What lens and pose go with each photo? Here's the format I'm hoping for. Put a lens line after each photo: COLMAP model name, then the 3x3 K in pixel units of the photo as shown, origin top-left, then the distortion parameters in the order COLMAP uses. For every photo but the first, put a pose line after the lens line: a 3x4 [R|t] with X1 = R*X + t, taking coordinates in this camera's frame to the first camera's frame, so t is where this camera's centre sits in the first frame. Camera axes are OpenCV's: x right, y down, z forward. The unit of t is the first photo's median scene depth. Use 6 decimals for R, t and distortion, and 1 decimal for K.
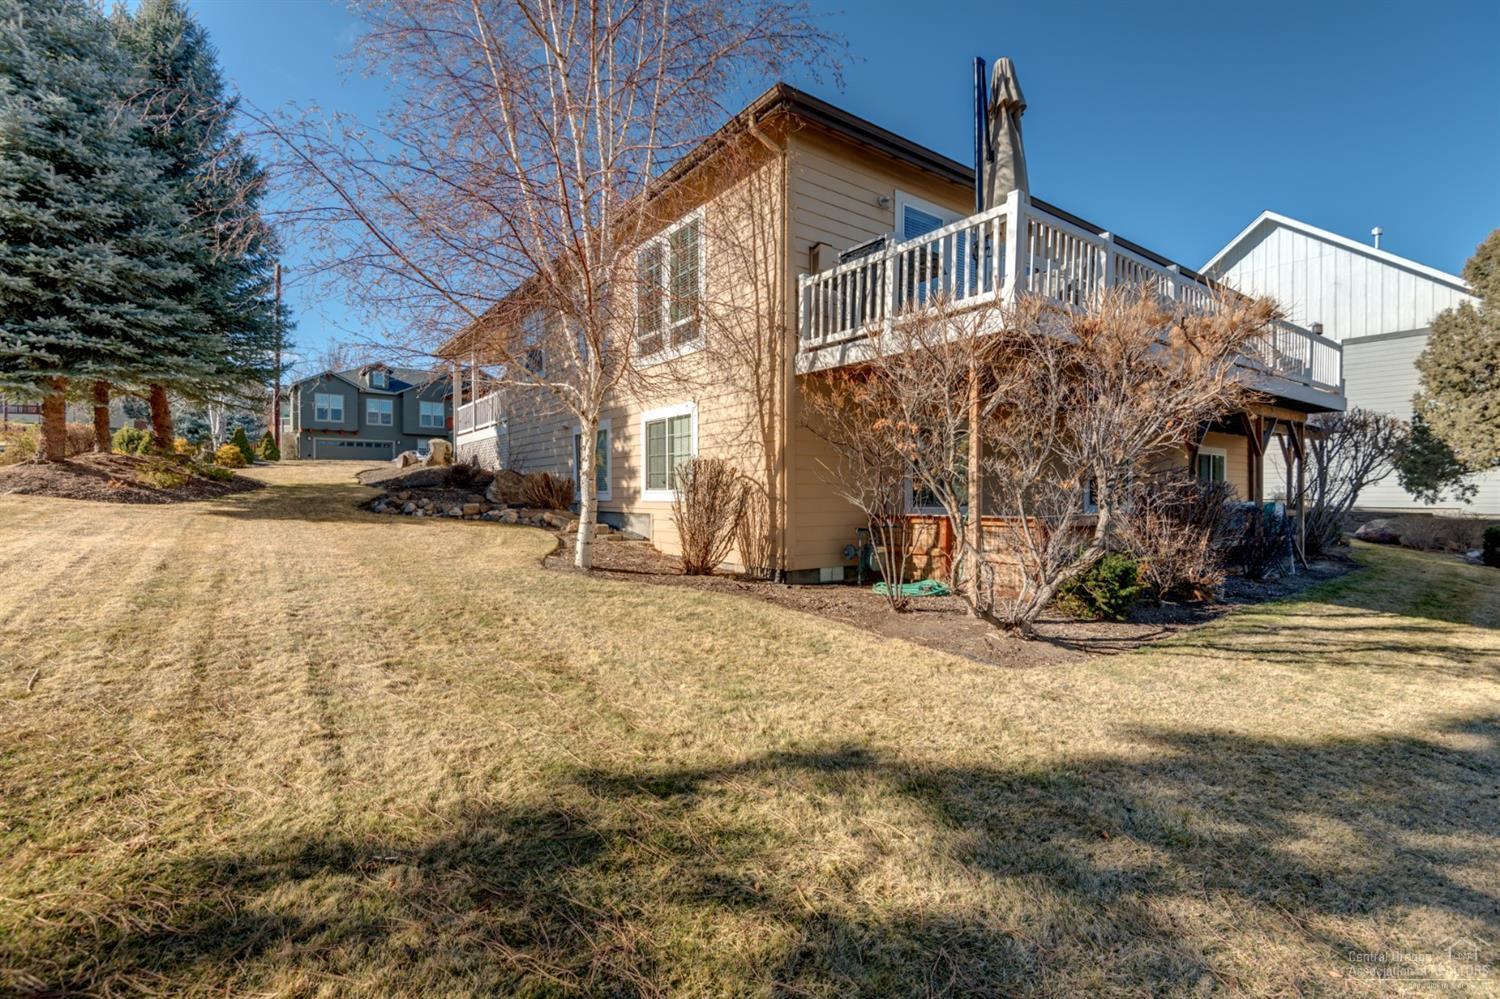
lens RADIAL K [[701.2, 0, 747.8], [0, 701.2, 509.0], [0, 0, 1]] dist [0.000003, -0.000558]
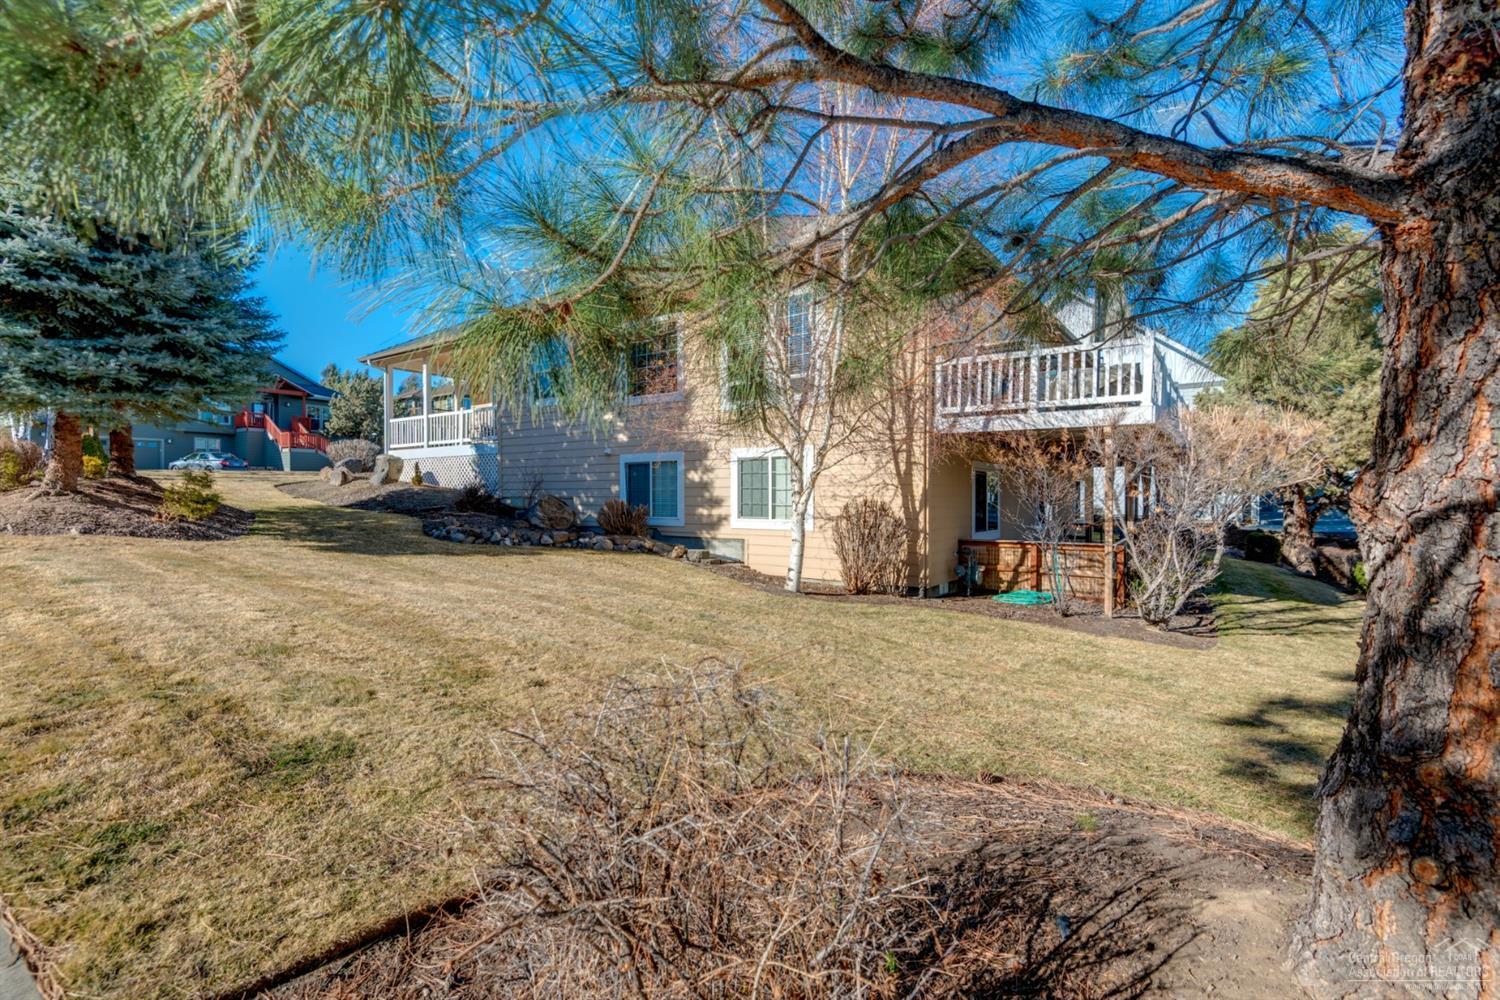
lens RADIAL K [[701.2, 0, 755.2], [0, 701.2, 494.9], [0, 0, 1]] dist [0.000003, -0.000558]
pose [[0.950005, -0.001174, 0.312232, -0.612312], [0.007344, 0.999800, -0.018585, -0.055973], [-0.312148, 0.019949, 0.949824, -0.102838]]
